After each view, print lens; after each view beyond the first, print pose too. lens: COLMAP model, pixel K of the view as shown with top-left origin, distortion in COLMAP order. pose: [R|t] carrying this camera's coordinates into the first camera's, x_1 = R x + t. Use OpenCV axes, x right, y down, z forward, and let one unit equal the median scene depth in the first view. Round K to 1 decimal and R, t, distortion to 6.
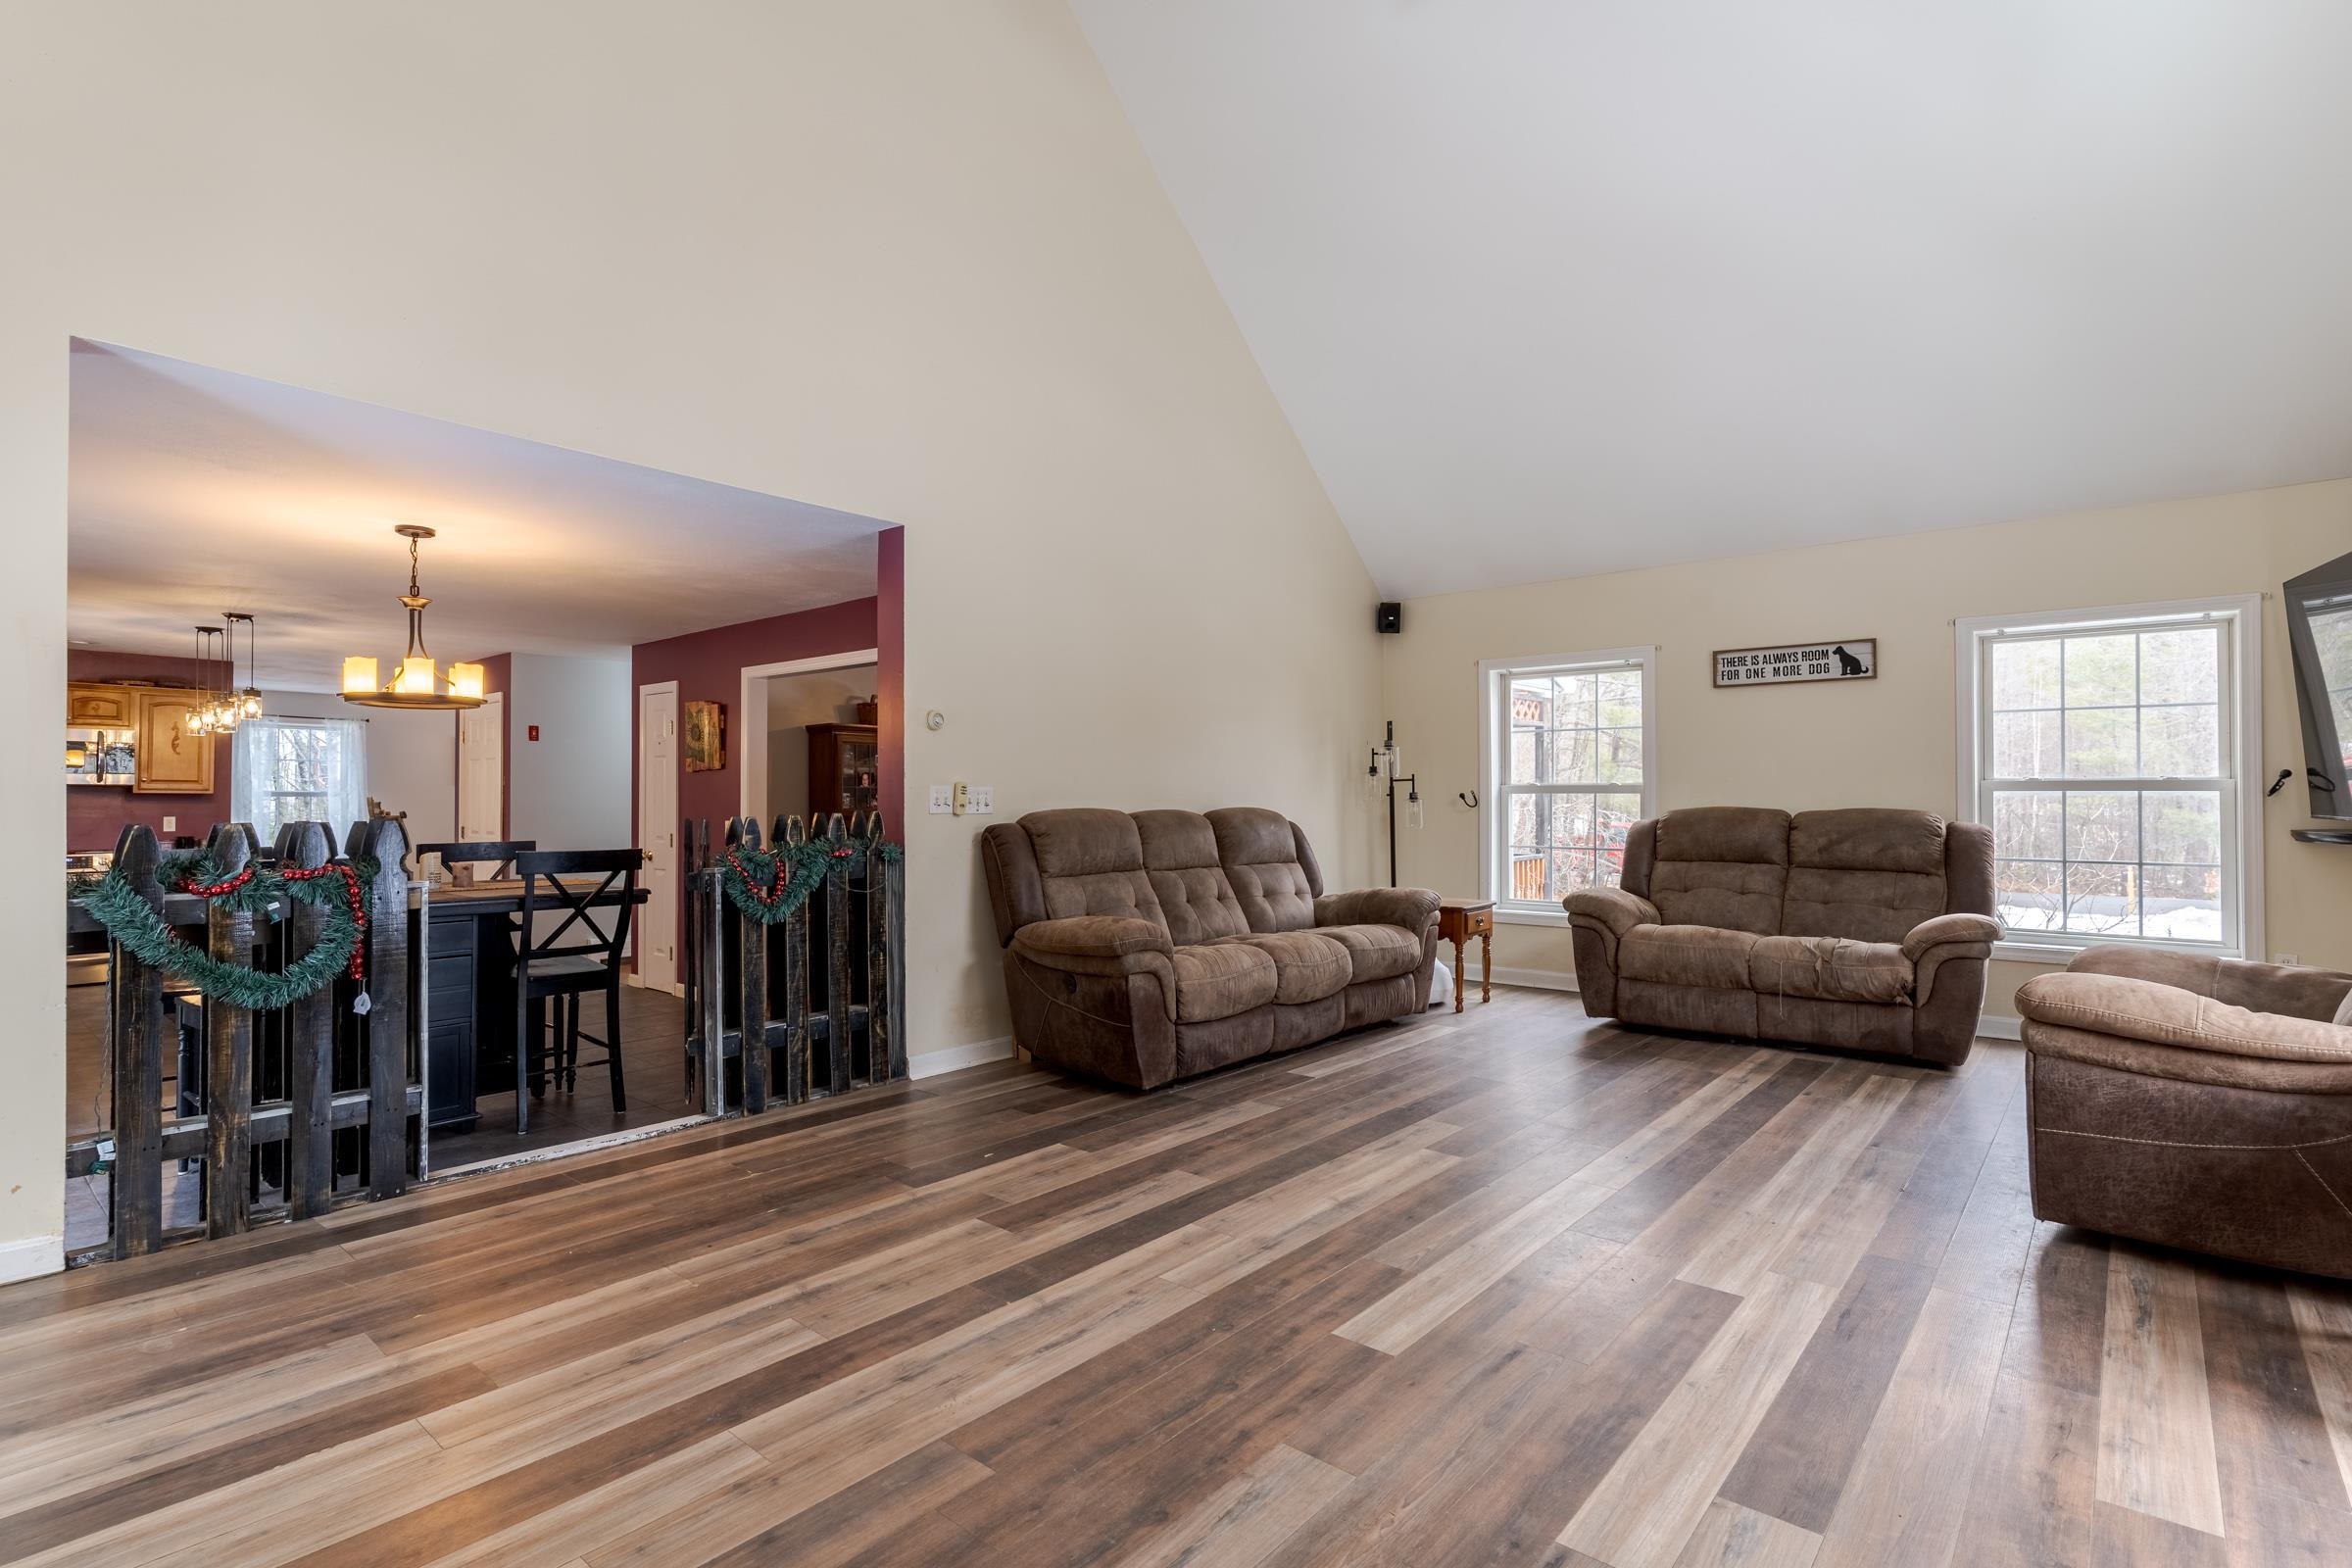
lens RADIAL K [[1127.0, 0, 1173.0], [0, 1127.0, 796.1], [0, 0, 1]] dist [0.004660, -0.001775]
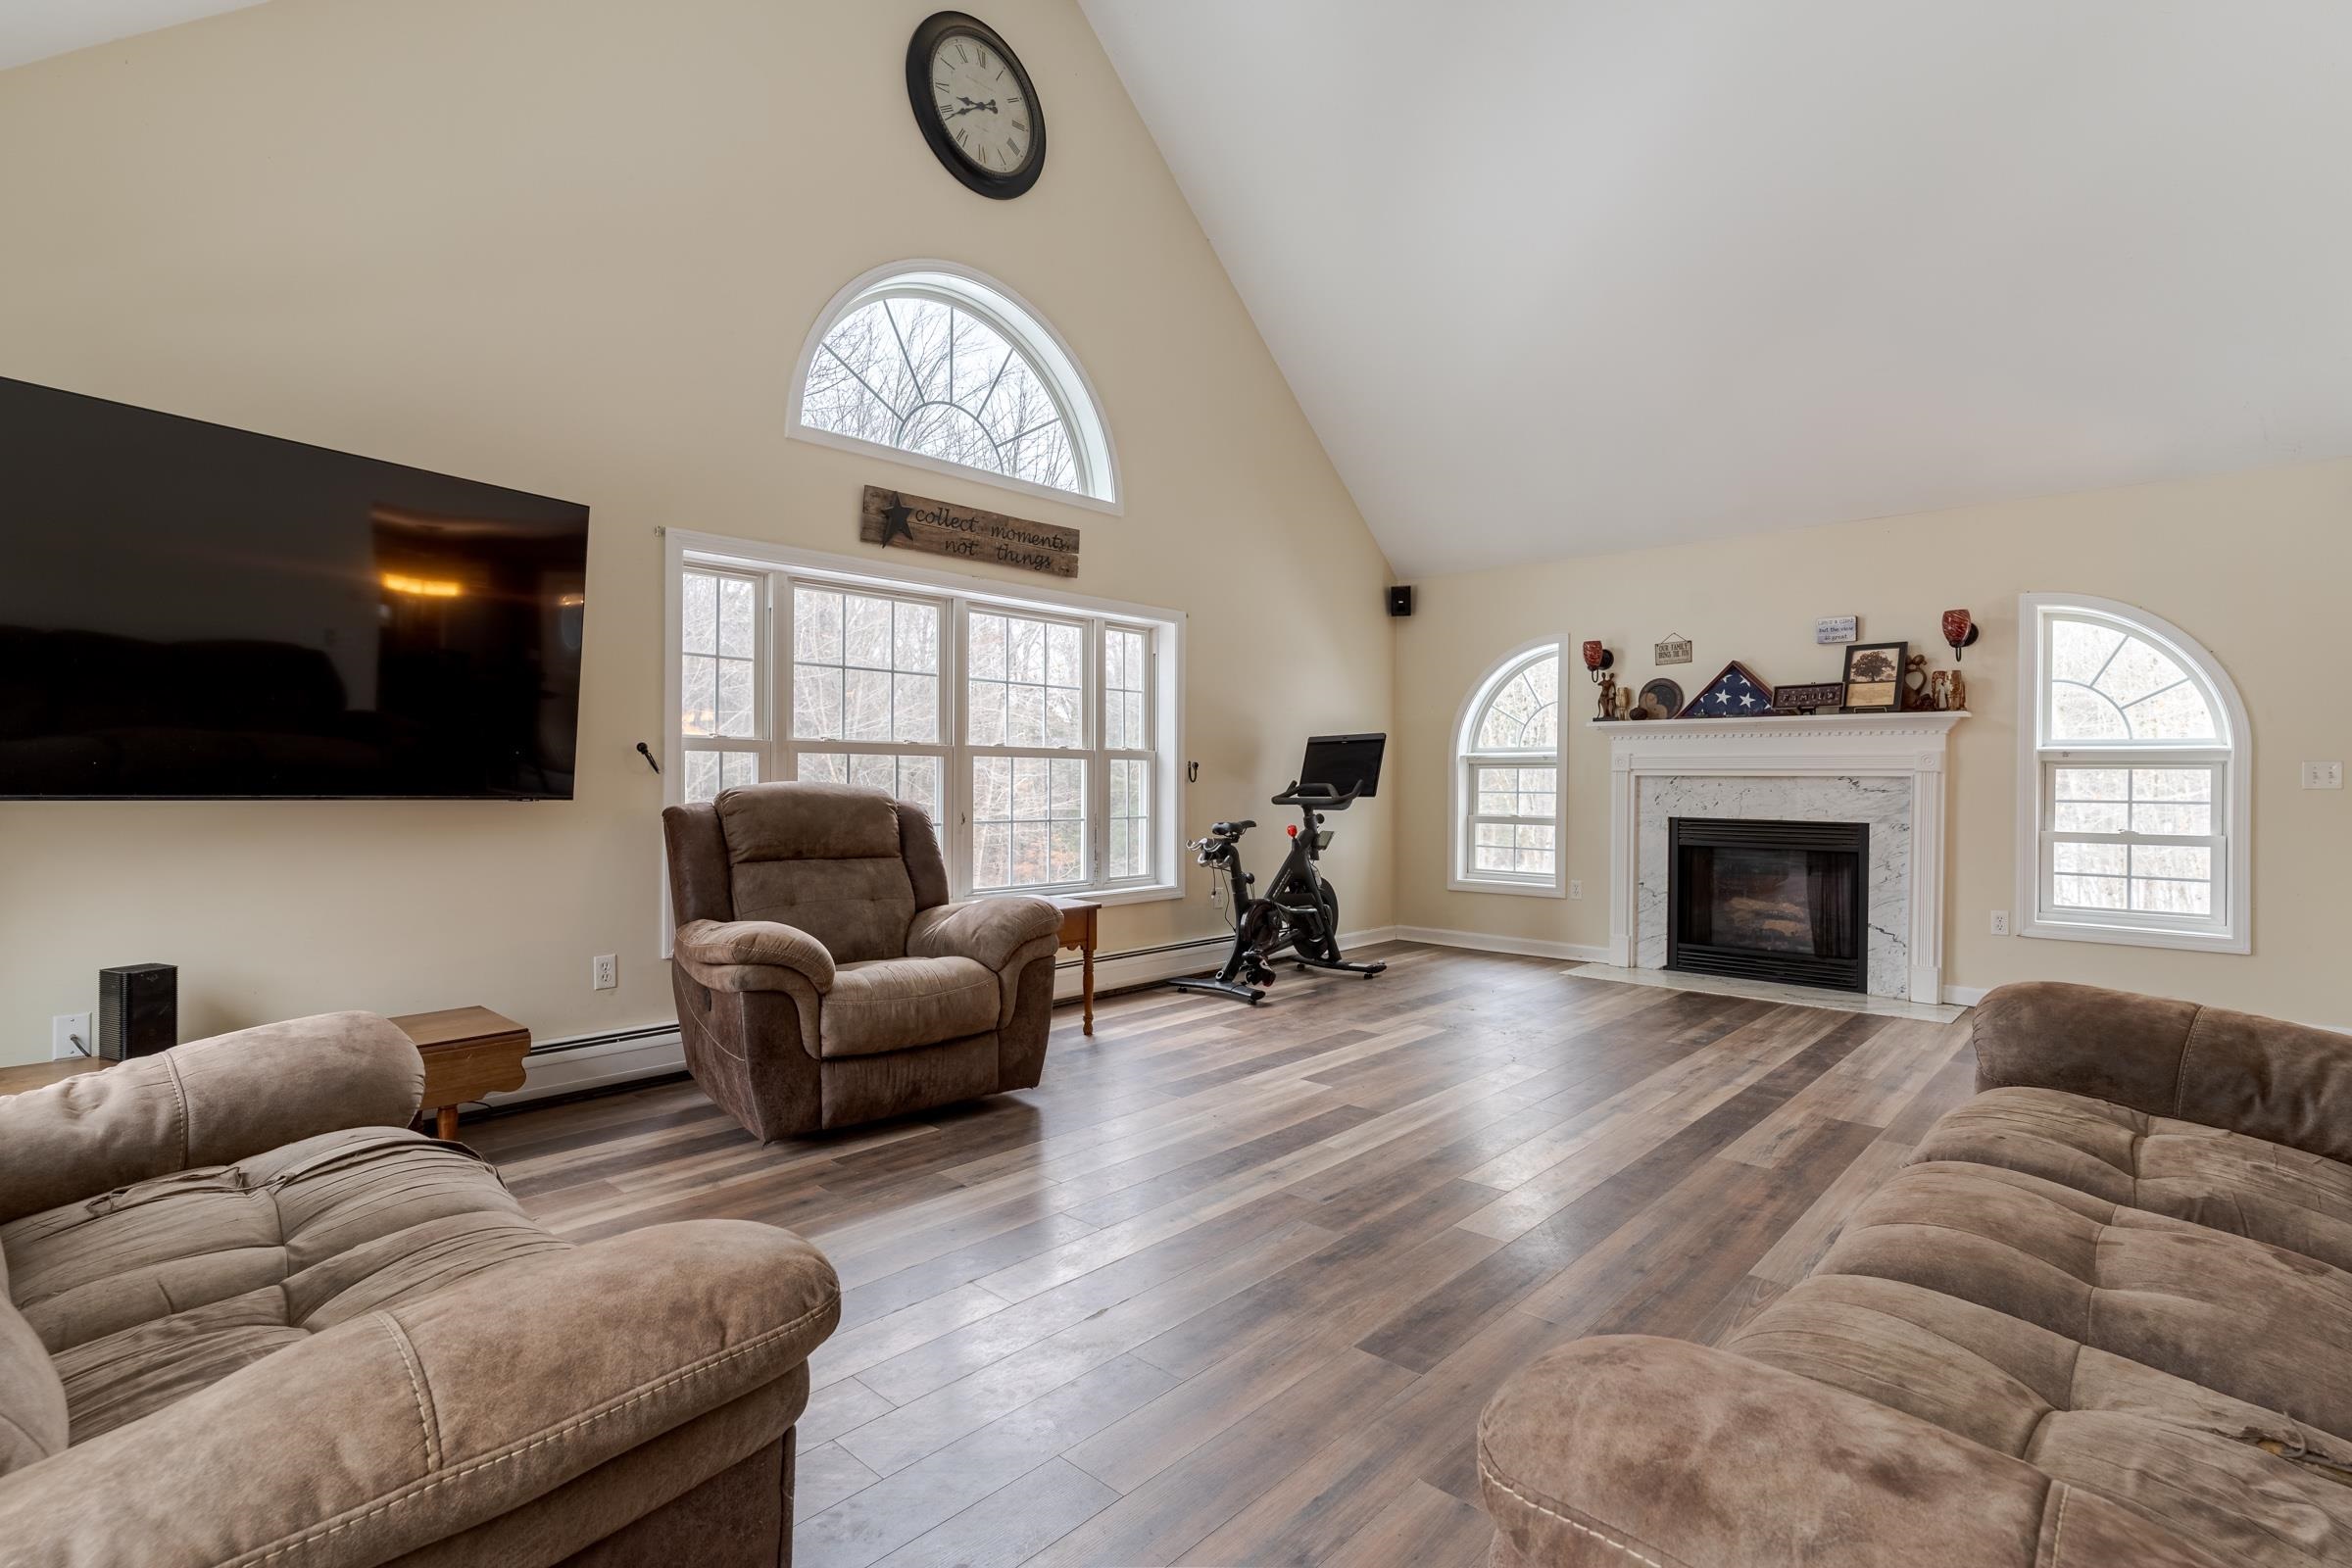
lens RADIAL K [[1127.0, 0, 1173.0], [0, 1127.0, 796.1], [0, 0, 1]] dist [0.004660, -0.001775]
pose [[-0.999249, -0.003578, 0.038574, 0.309015], [-0.002776, 0.999779, 0.020817, 0.001794], [-0.038640, 0.020694, -0.999039, 1.292969]]
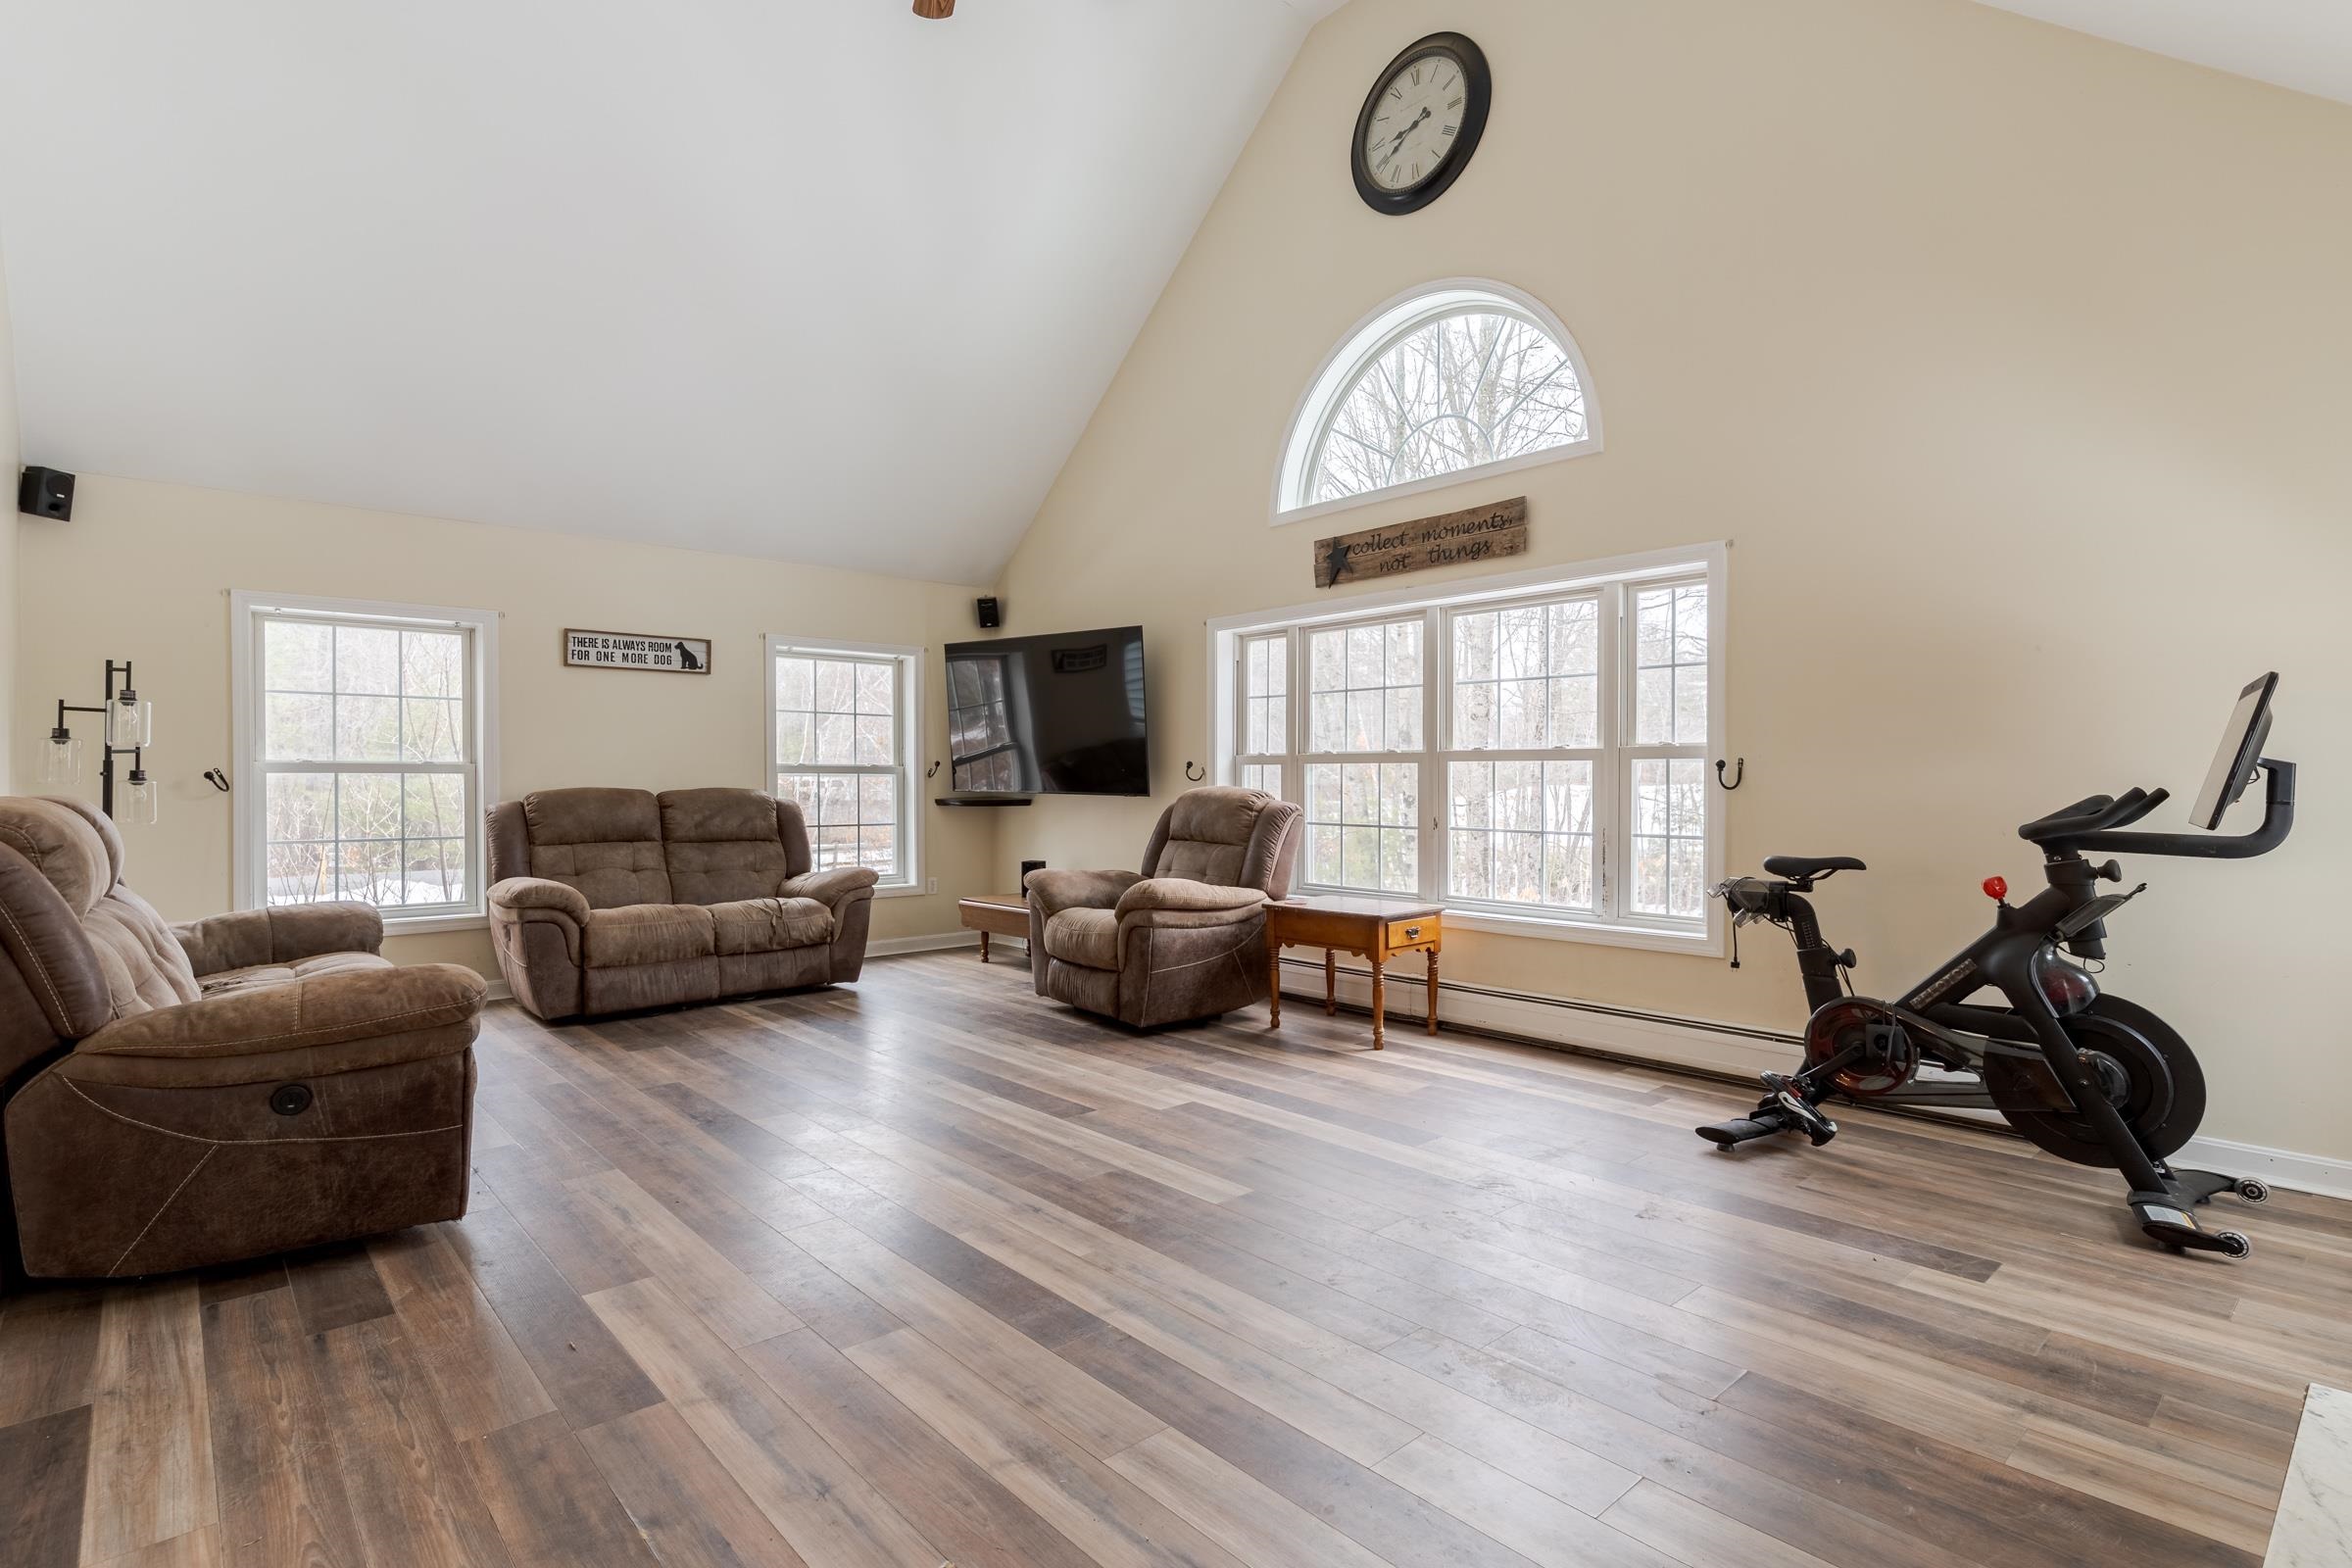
lens RADIAL K [[1153.7, 0, 1169.3], [0, 1153.7, 792.7], [0, 0, 1]] dist [0.012120, -0.000152]
pose [[0.138047, -0.009817, 0.990377, -0.516622], [0.000183, 0.999951, 0.009887, 0.004608], [-0.990426, -0.001184, 0.138042, 0.402117]]
